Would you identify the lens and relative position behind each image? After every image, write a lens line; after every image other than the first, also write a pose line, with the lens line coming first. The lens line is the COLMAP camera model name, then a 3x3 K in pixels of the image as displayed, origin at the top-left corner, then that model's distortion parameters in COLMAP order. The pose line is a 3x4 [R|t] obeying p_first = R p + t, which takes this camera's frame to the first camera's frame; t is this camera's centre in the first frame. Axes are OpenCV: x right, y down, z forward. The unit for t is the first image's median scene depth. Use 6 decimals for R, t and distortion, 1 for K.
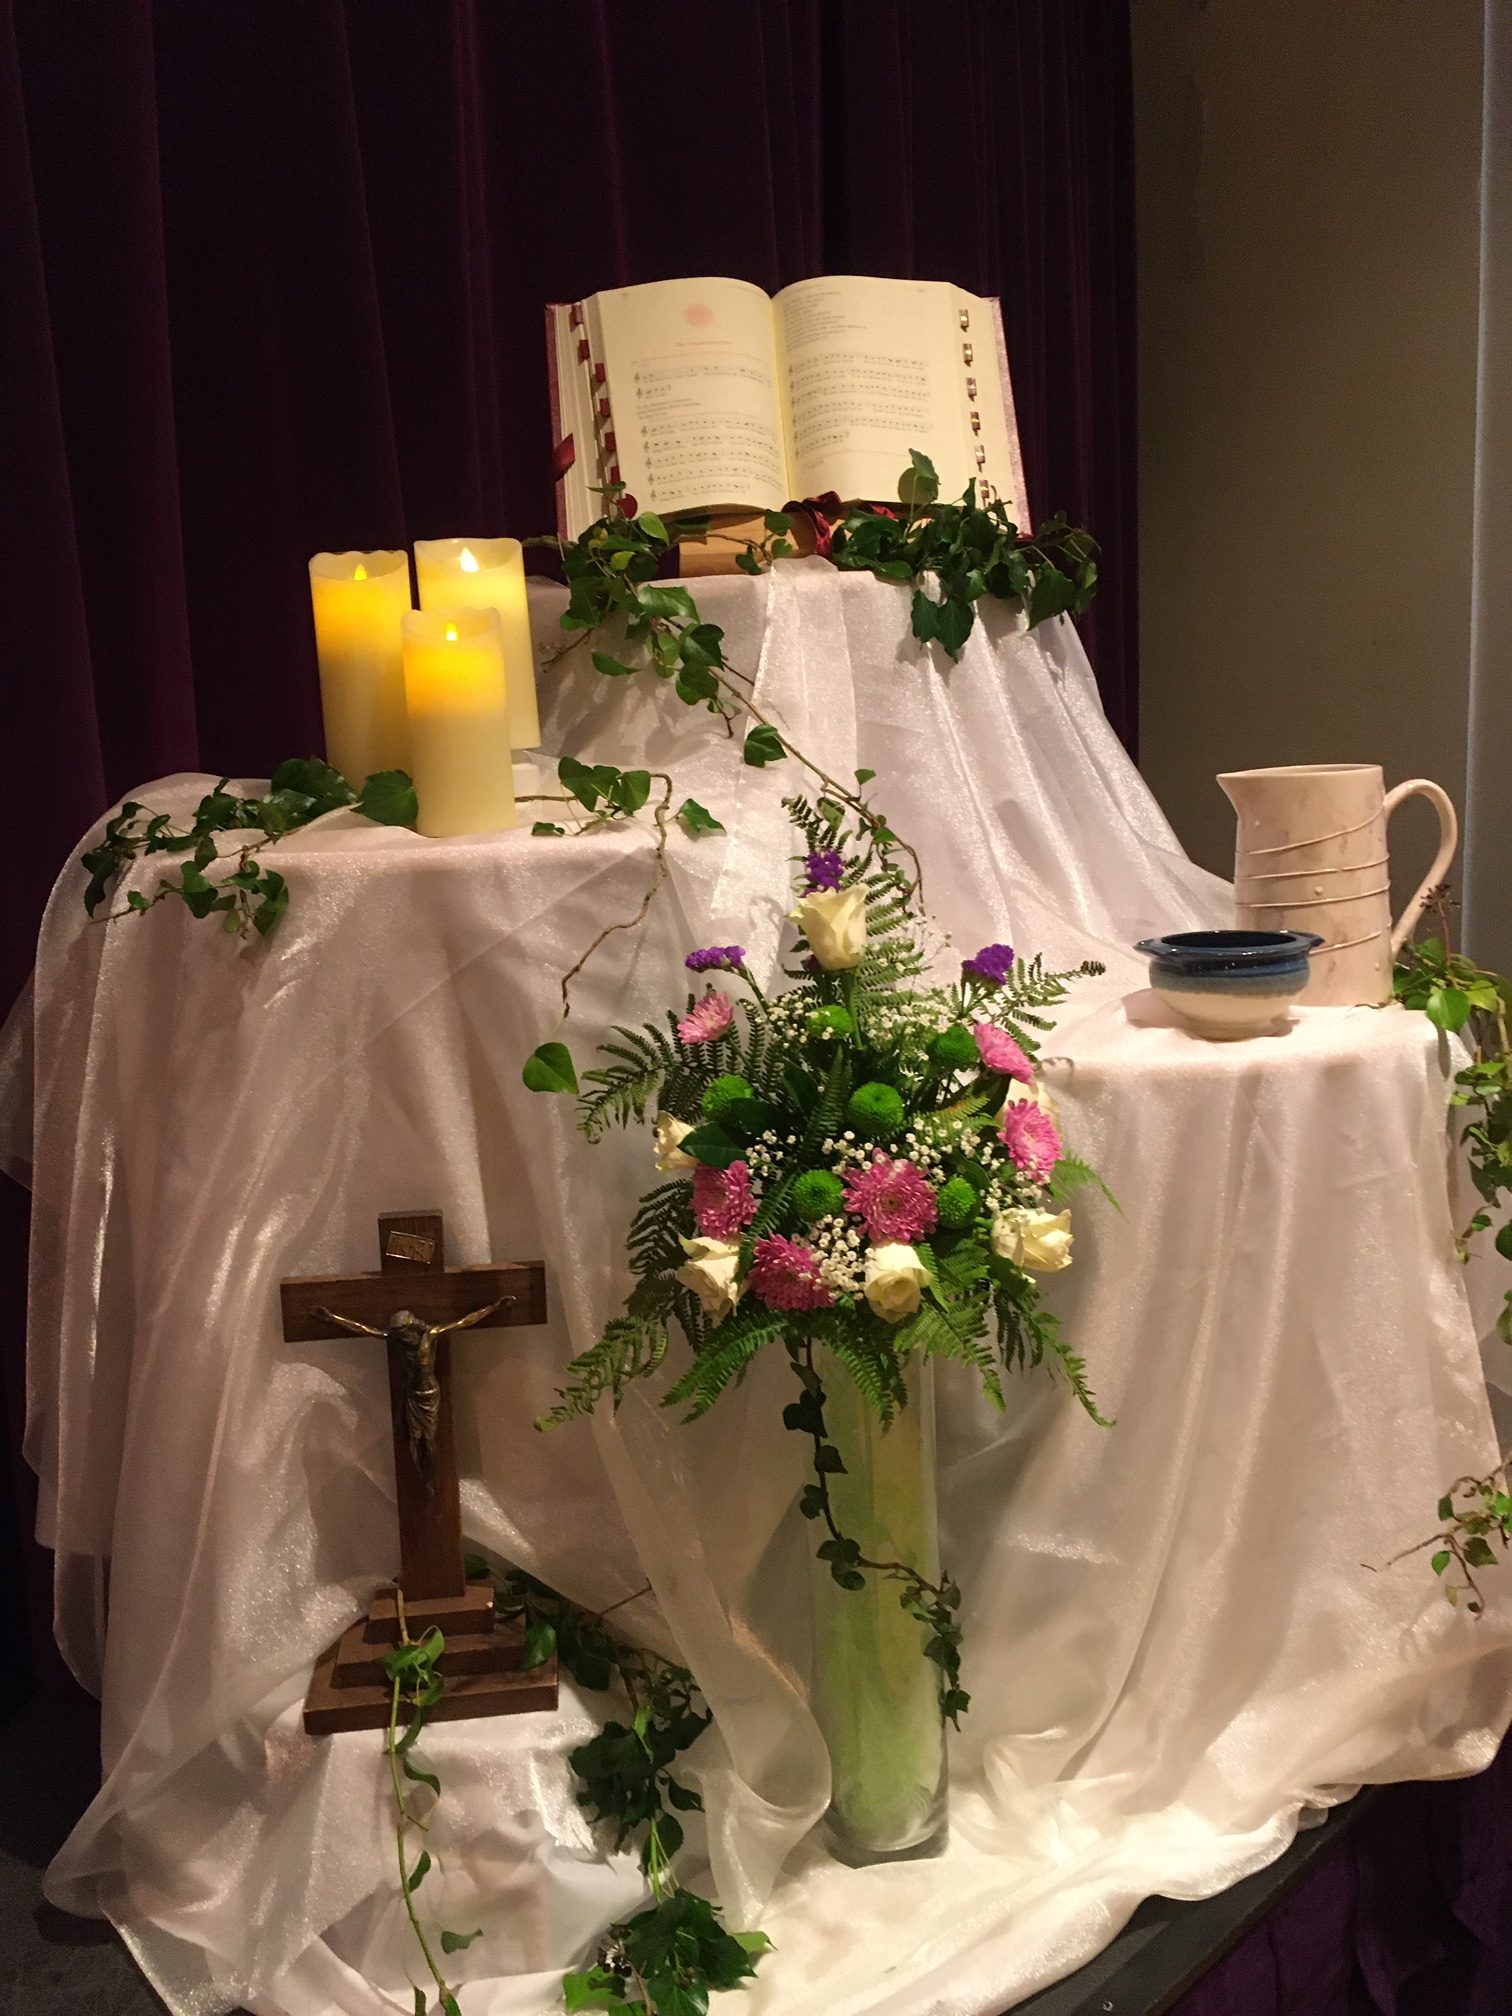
lens RADIAL K [[1685.1, 0, 769.4], [0, 1685.1, 1027.0], [0, 0, 1]] dist [0.030311, -0.058480]
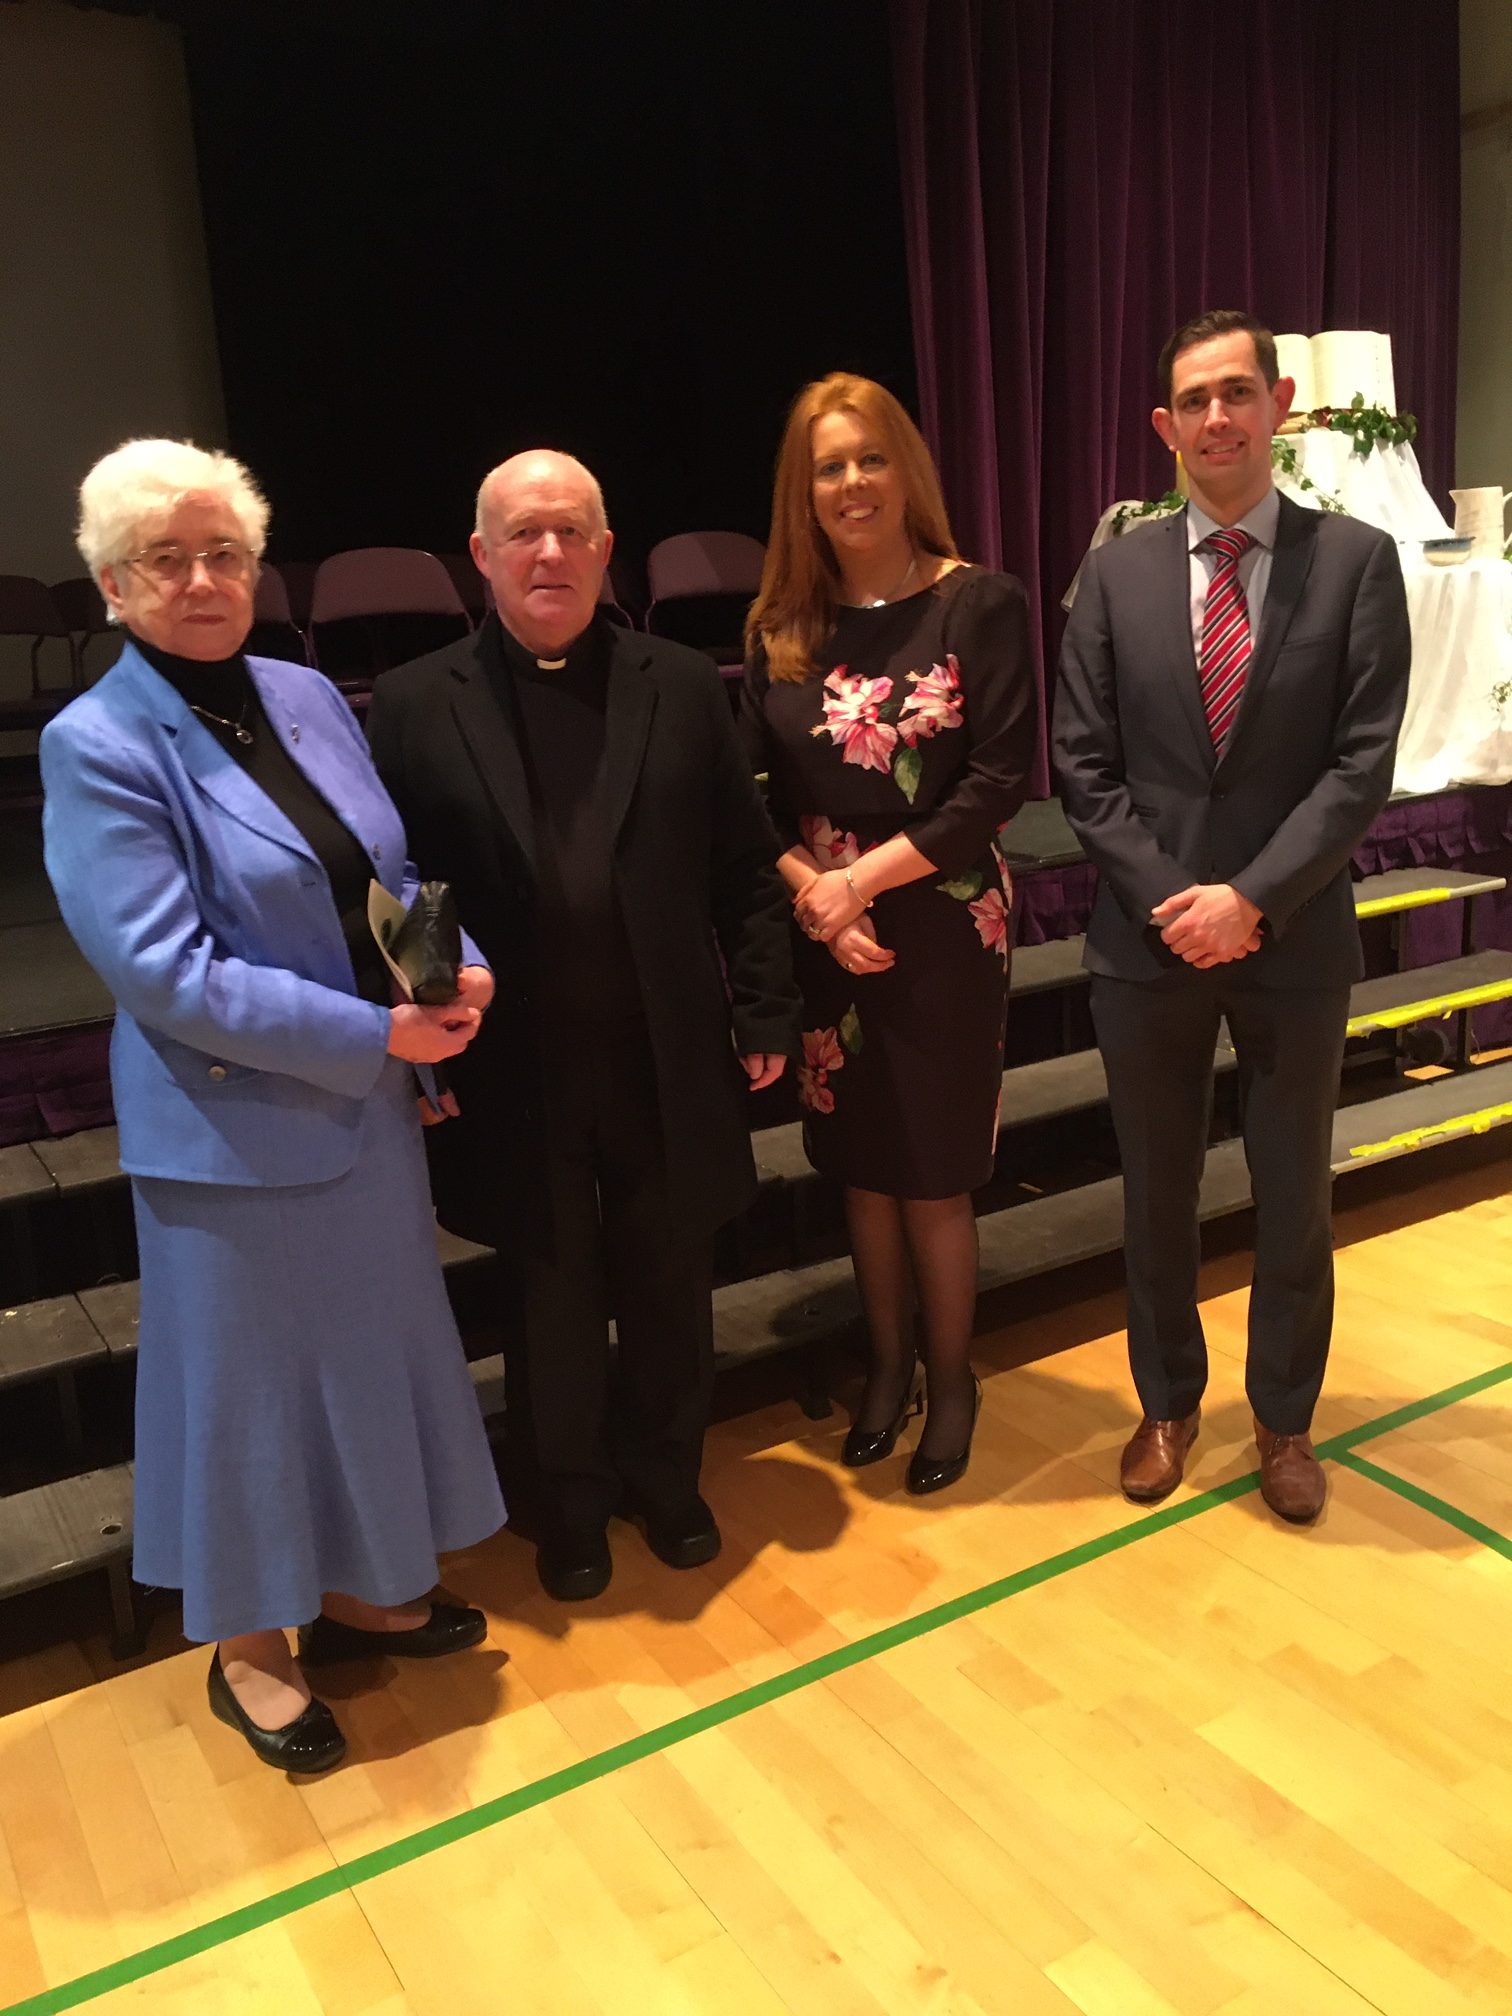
lens RADIAL K [[1685.1, 0, 772.4], [0, 1685.1, 1009.6], [0, 0, 1]] dist [0.030311, -0.058480]
pose [[0.973775, 0.040351, -0.223907, -0.253087], [-0.025069, 0.997184, 0.070682, 0.696381], [0.226128, -0.063215, 0.972044, -2.712320]]
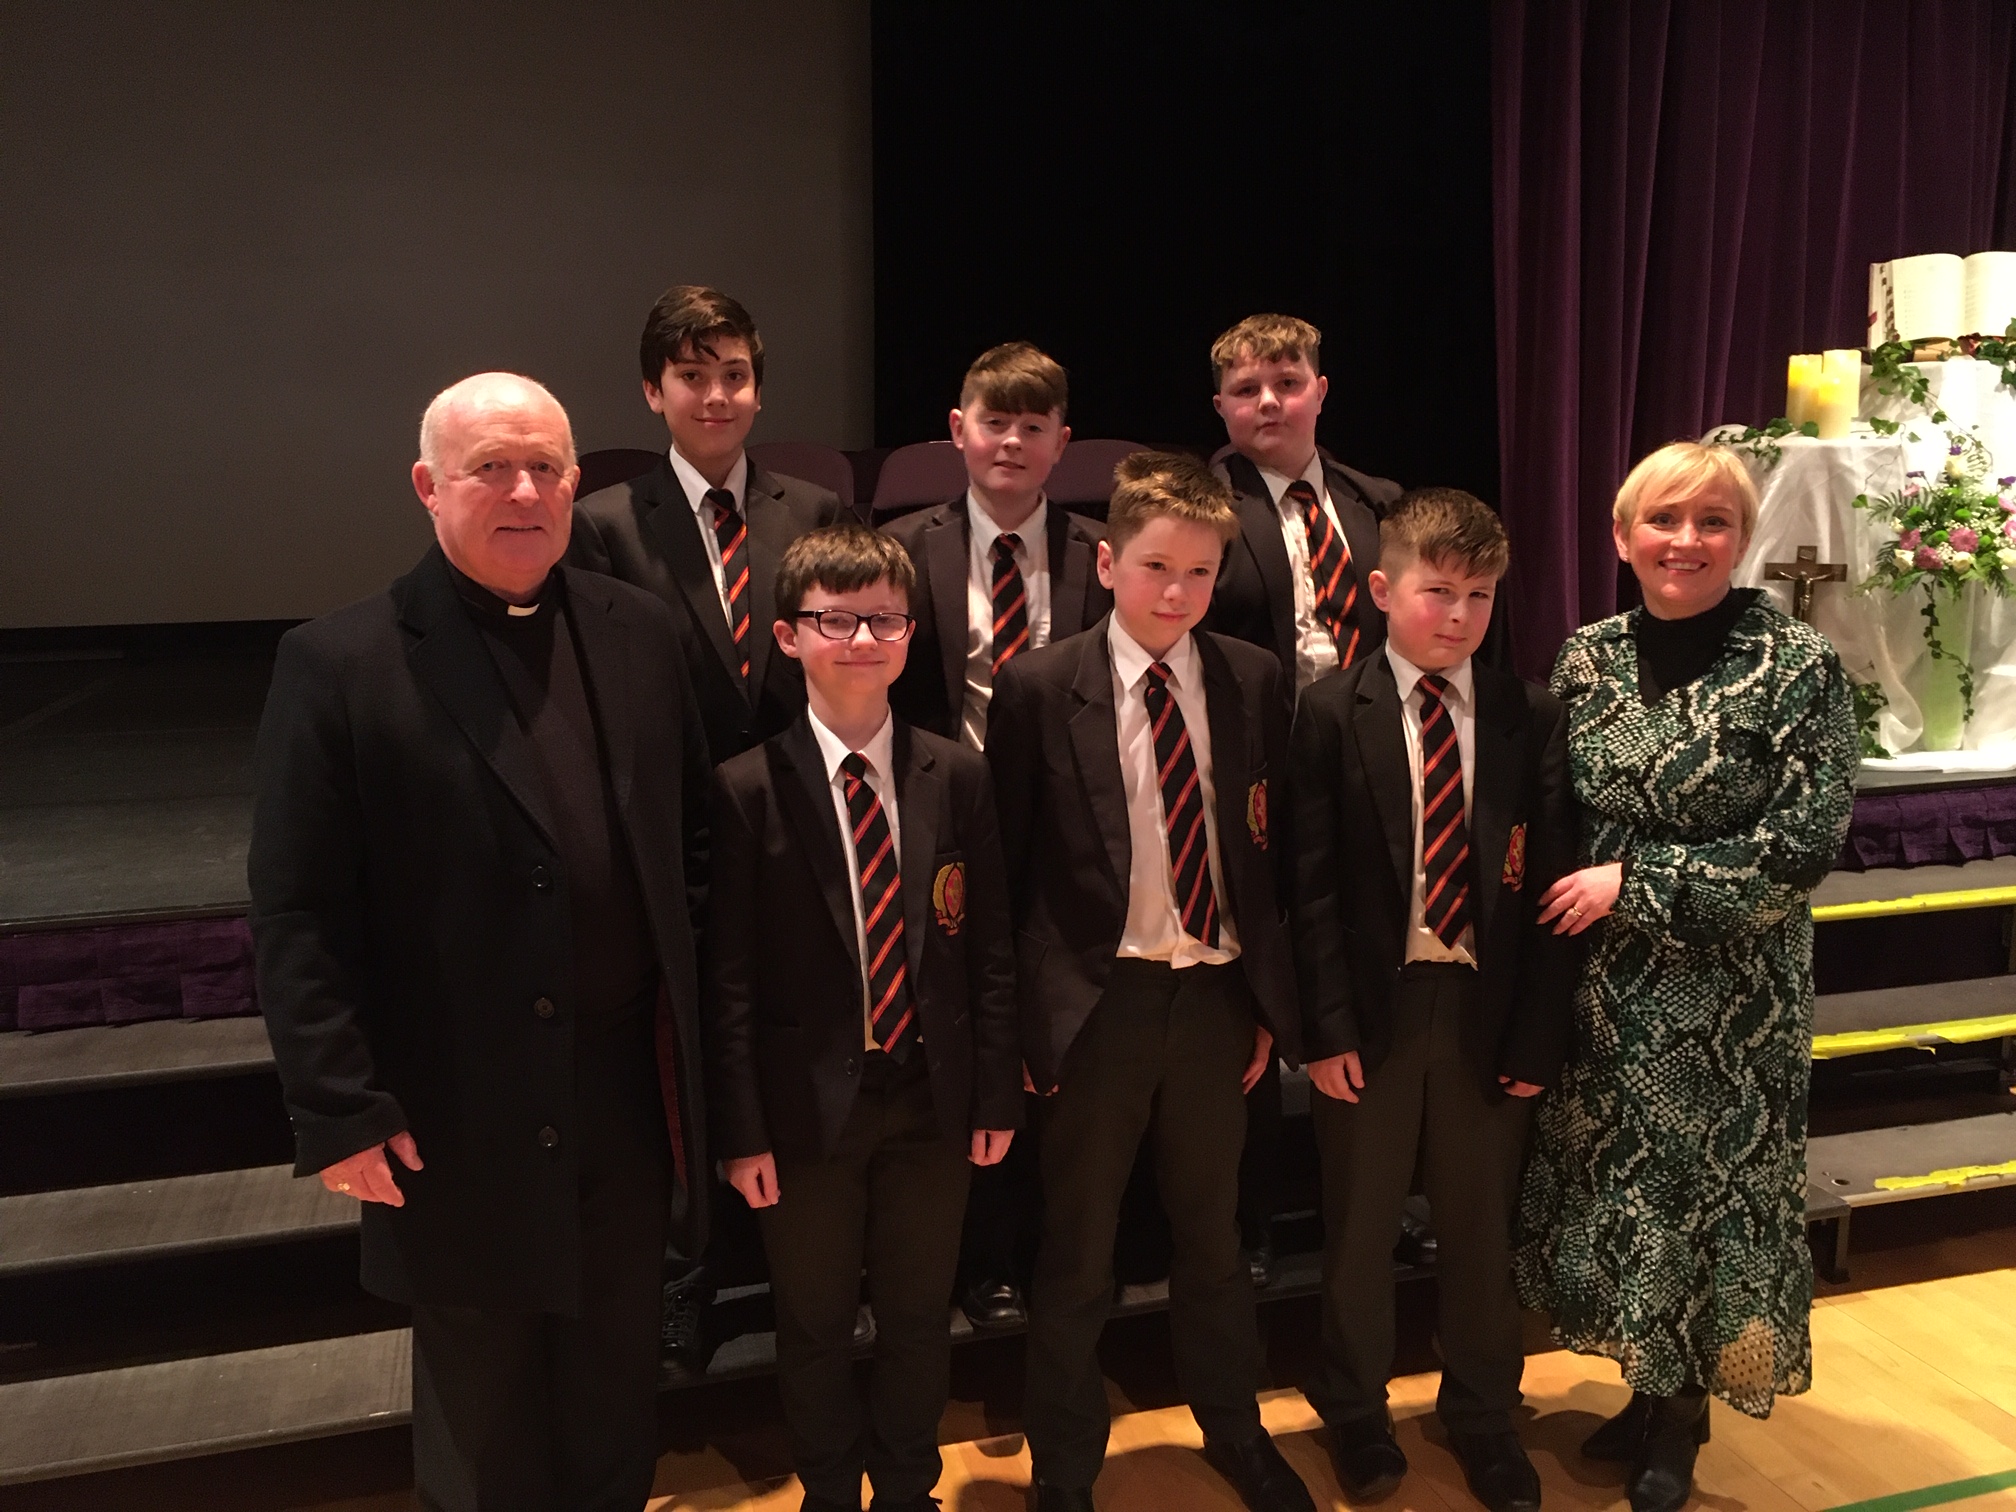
lens RADIAL K [[1685.1, 0, 1029.6], [0, 1685.1, 768.1], [0, 0, 1]] dist [0.030311, -0.058480]
pose [[0.880005, 0.111883, -0.461598, 0.032312], [-0.118067, 0.992884, 0.015570, 0.627452], [0.460055, 0.040798, 0.886953, -2.517199]]
